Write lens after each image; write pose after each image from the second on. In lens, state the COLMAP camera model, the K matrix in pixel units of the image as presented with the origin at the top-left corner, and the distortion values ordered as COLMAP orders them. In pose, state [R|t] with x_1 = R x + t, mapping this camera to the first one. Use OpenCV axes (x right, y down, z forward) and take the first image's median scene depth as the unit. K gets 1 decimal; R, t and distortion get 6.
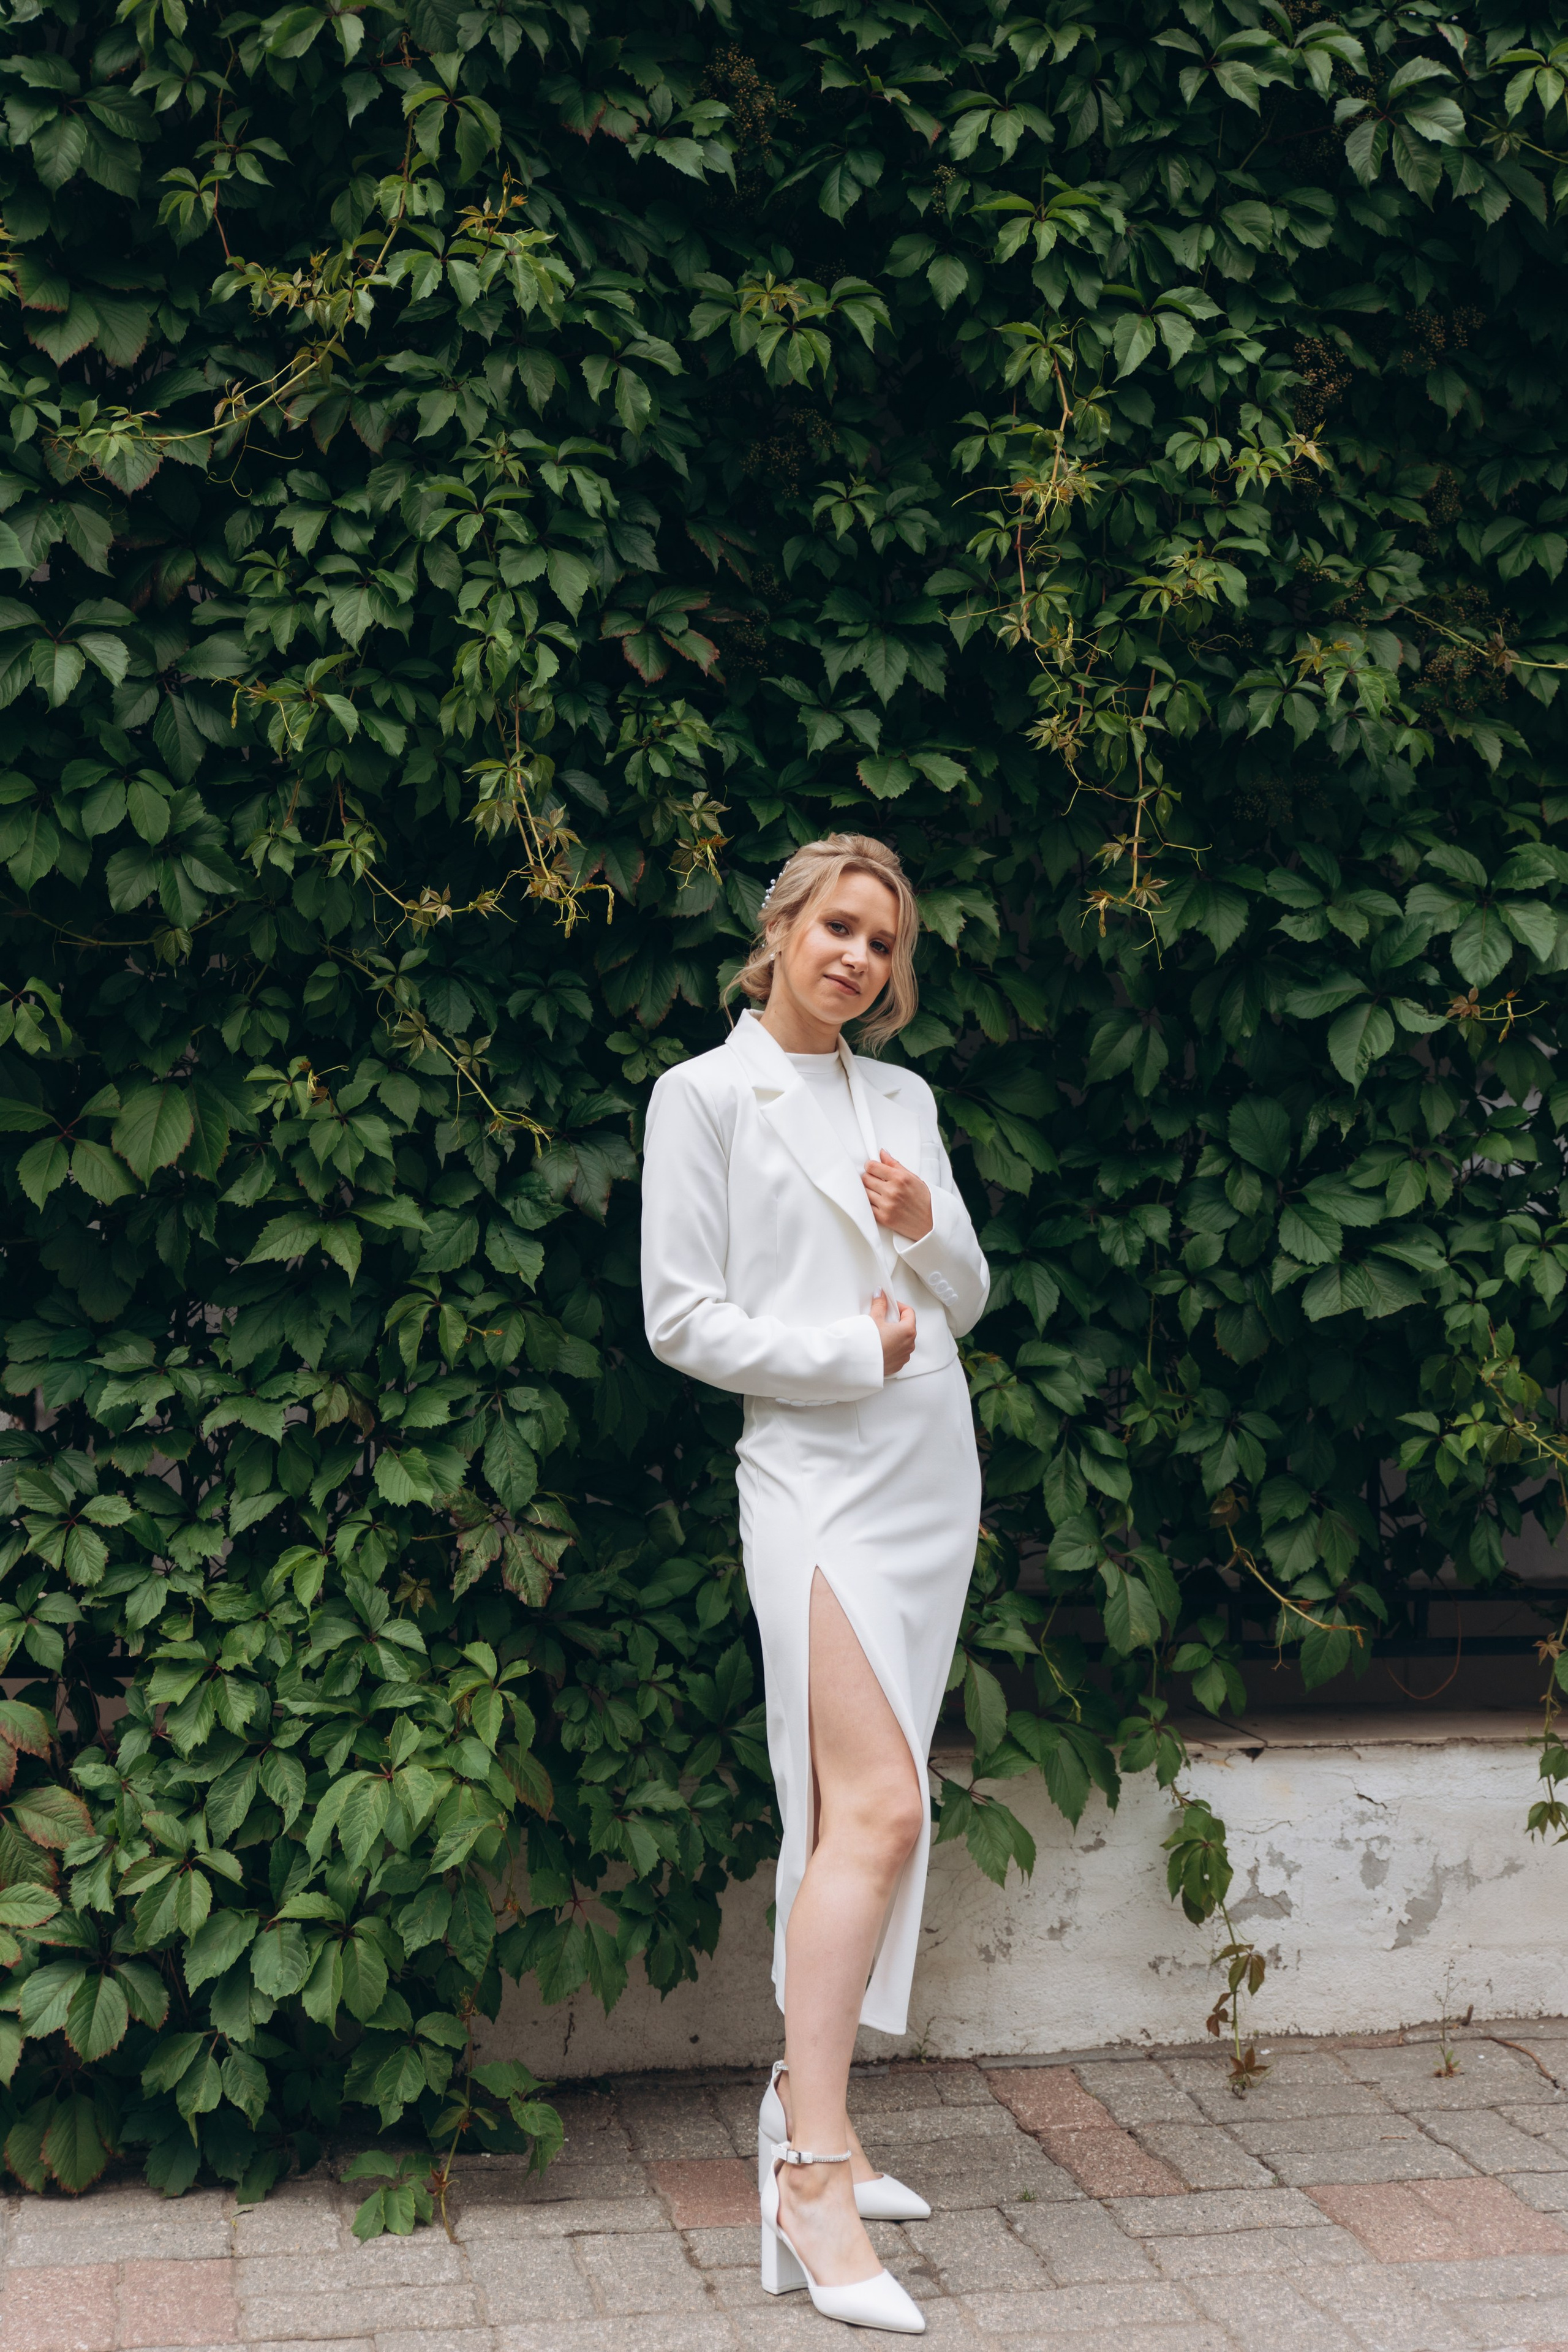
lens RADIAL K [[2813.1, 0, 784.0], [0, 2813.1, 1176.0], [0, 0, 1]] dist [-0.027549, 0.021436]
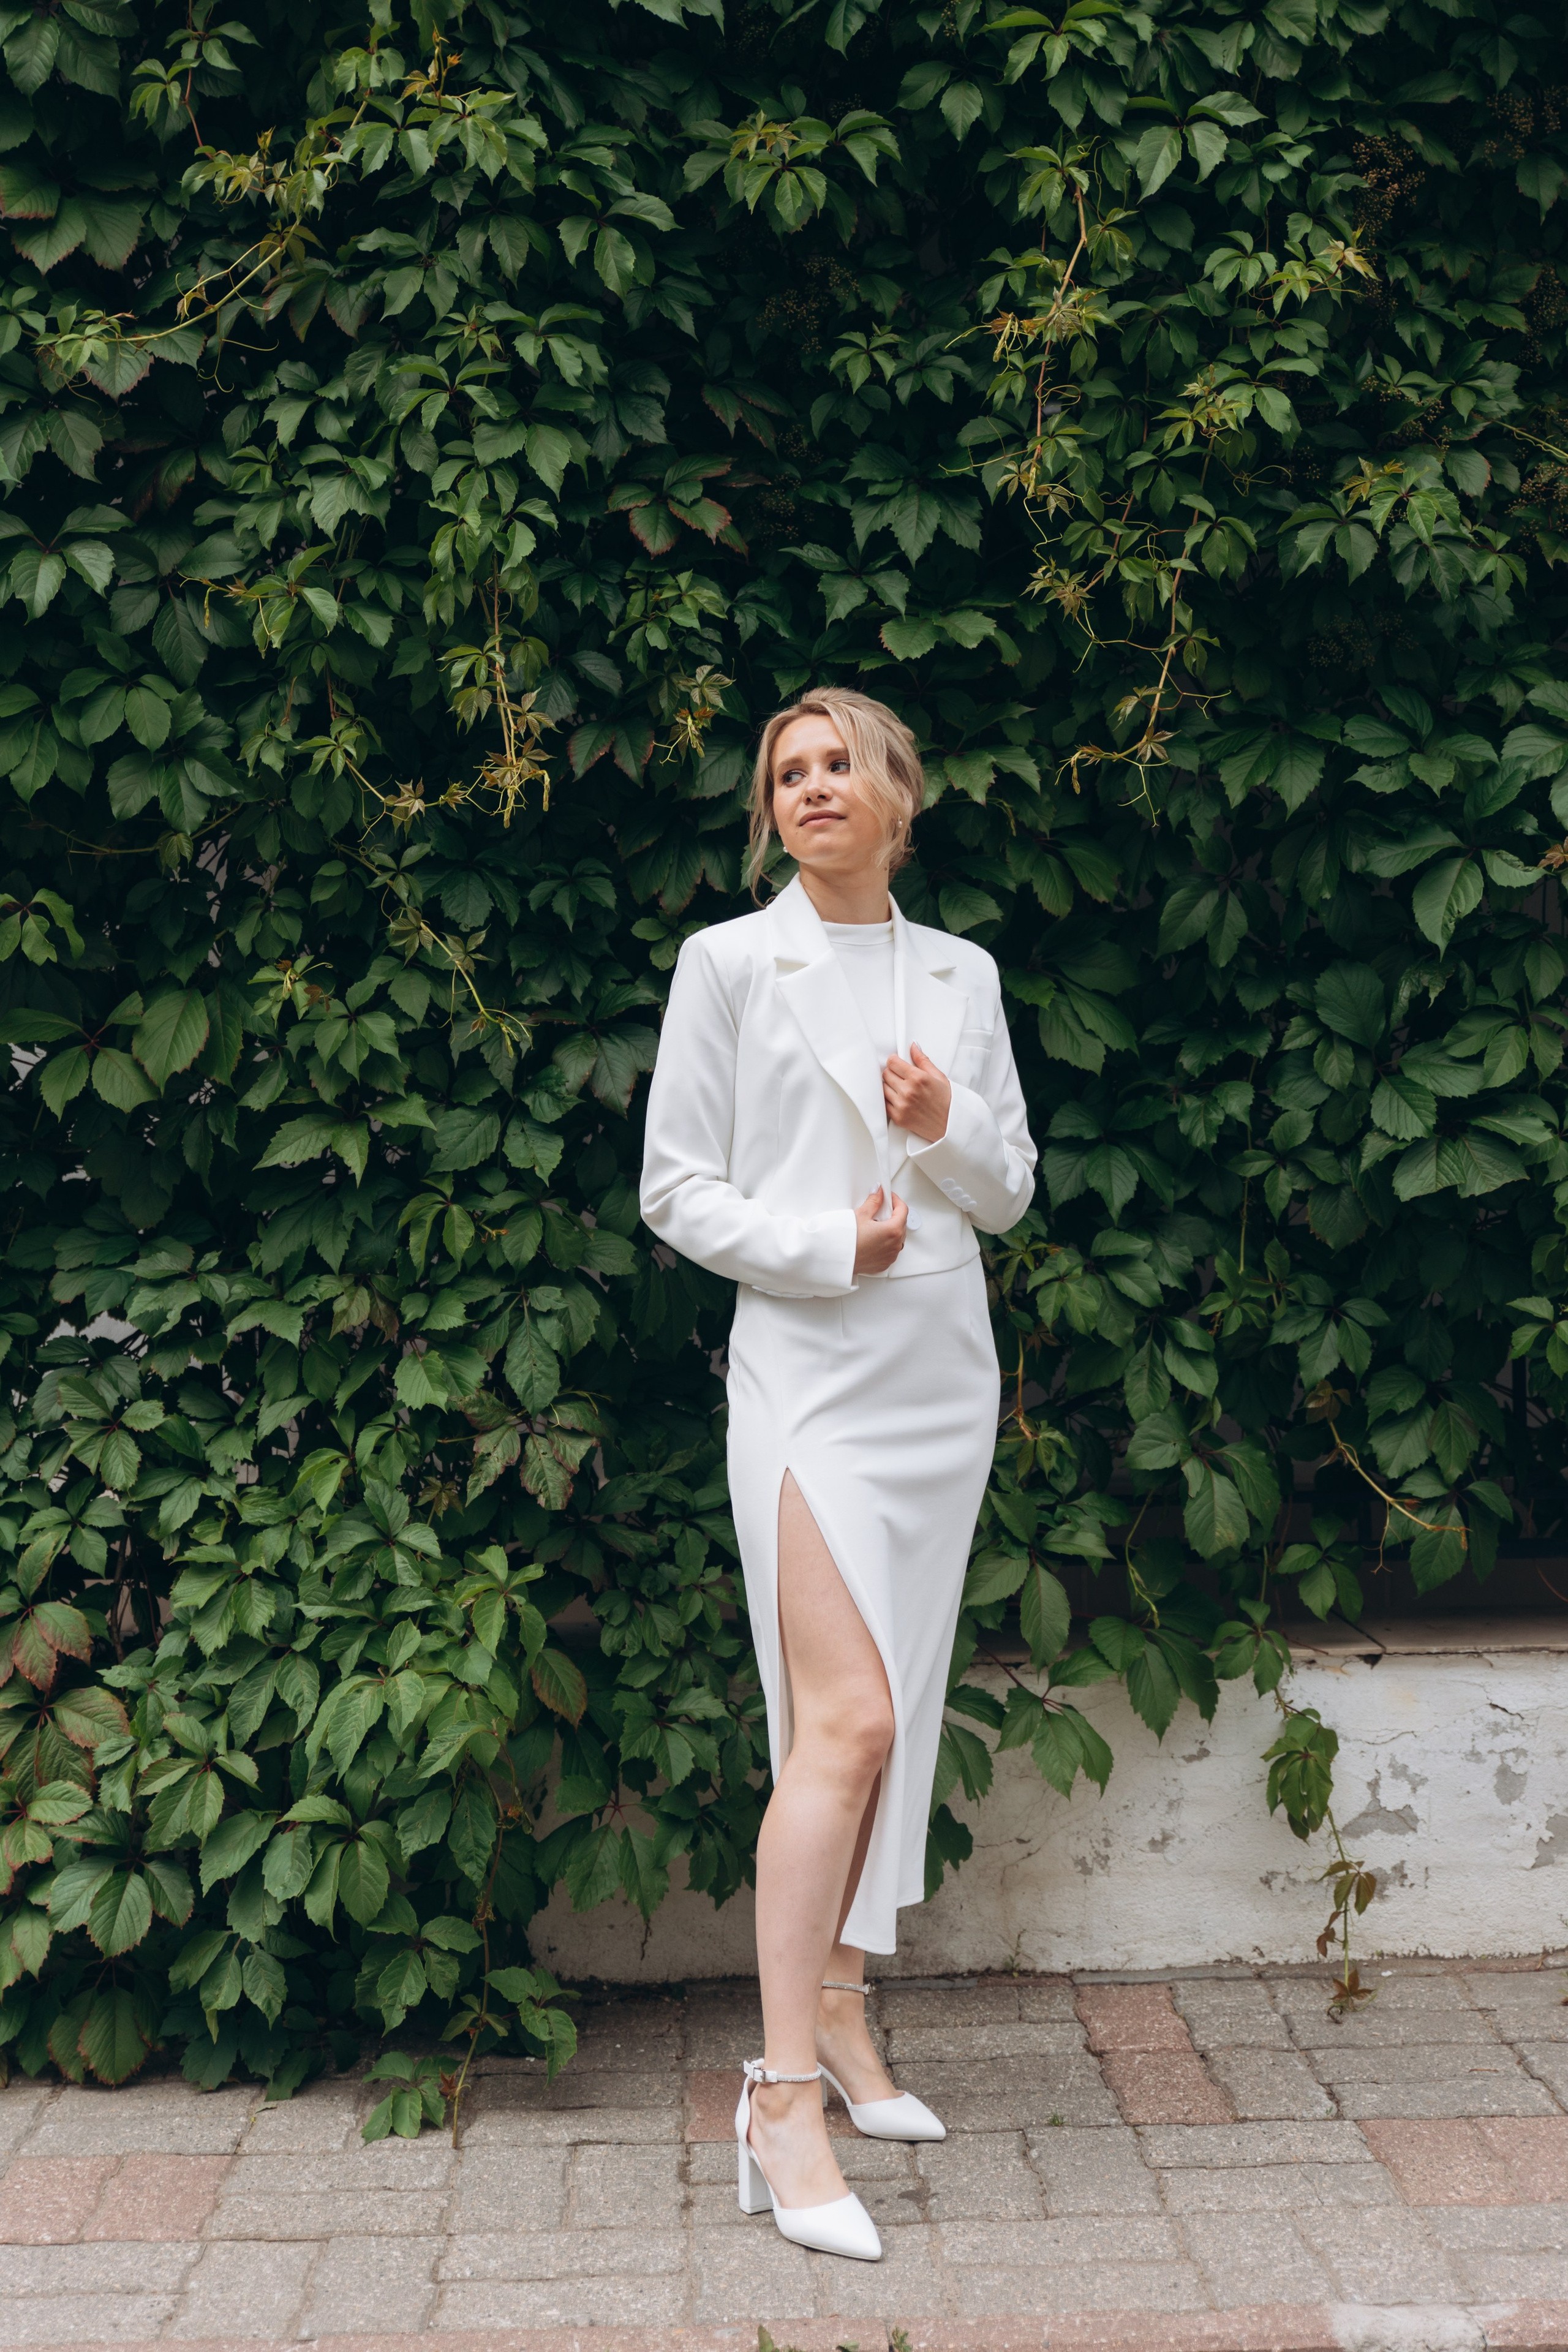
lens RADIAL K [[2813.1, 0, 784.0], [0, 2813.1, 1176.0], [0, 0, 1]] dist [-0.027549, 0.021436]
pose [[0.984266, -0.023511, -0.175123, 0.163189], [0.030252, 0.998896, 0.035925, 0.003906], [0.174085, -0.040658, 0.983891, 0.050995]]
